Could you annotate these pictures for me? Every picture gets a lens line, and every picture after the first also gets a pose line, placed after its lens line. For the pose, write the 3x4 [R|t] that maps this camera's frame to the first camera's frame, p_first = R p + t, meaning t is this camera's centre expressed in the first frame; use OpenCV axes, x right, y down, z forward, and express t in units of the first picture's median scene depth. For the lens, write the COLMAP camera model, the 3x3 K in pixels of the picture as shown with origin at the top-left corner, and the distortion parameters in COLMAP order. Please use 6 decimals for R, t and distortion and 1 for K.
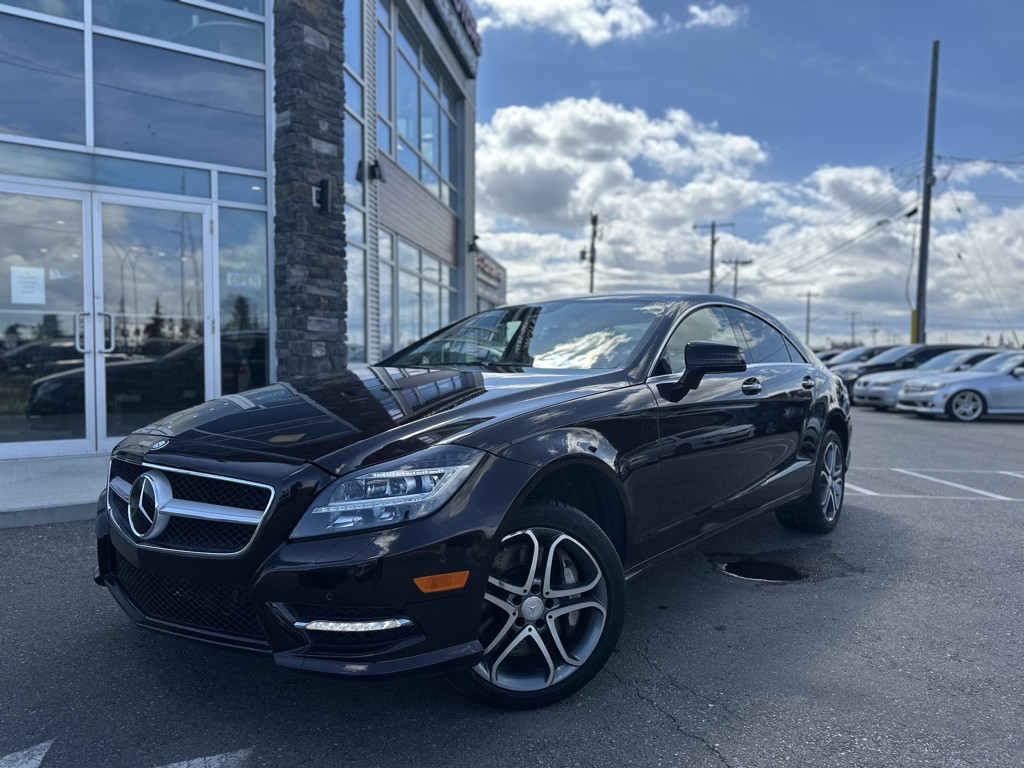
lens RADIAL K [[718.0, 0, 513.3], [0, 718.0, 395.9], [0, 0, 1]] dist [0.090002, -0.168739]
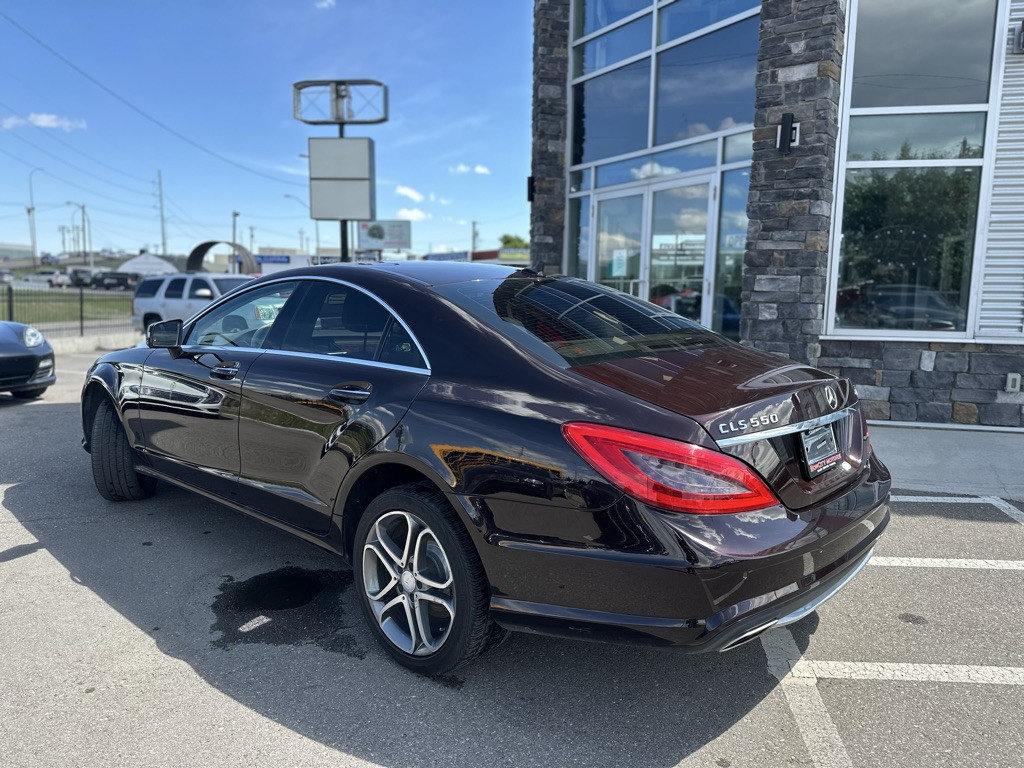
lens RADIAL K [[718.0, 0, 513.3], [0, 718.0, 395.9], [0, 0, 1]] dist [0.090002, -0.168739]
pose [[-0.075544, 0.138761, -0.987440, 0.660022], [-0.057392, 0.988023, 0.143234, -0.073315], [0.995489, 0.067492, -0.066676, 0.766827]]
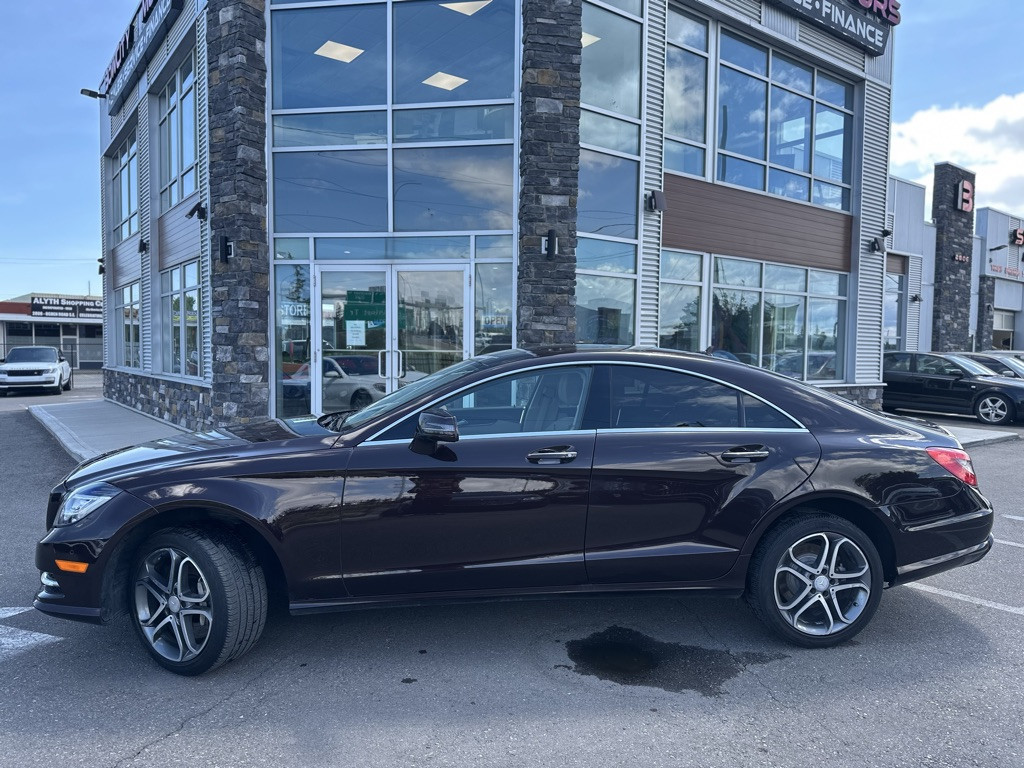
lens RADIAL K [[718.0, 0, 513.3], [0, 718.0, 395.9], [0, 0, 1]] dist [0.090002, -0.168739]
pose [[0.712572, 0.040344, -0.700438, 0.504058], [-0.036527, 0.999125, 0.020388, -0.057298], [0.700648, 0.011057, 0.713422, 0.150877]]
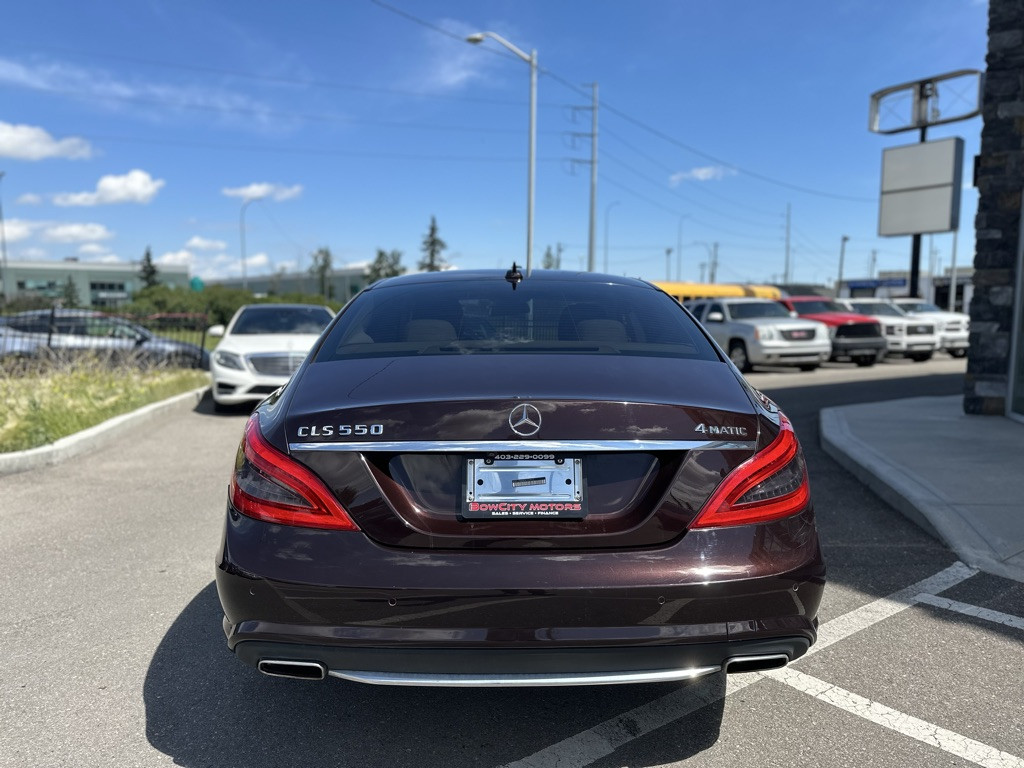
lens RADIAL K [[738.4, 0, 512.0], [0, 738.4, 384.0], [0, 0, 1]] dist [-0.009688, 0.001682]
pose [[-0.784473, 0.056134, -0.617618, 0.453515], [-0.027055, 0.991849, 0.124512, -0.075861], [0.619573, 0.114386, -0.776560, 1.115029]]
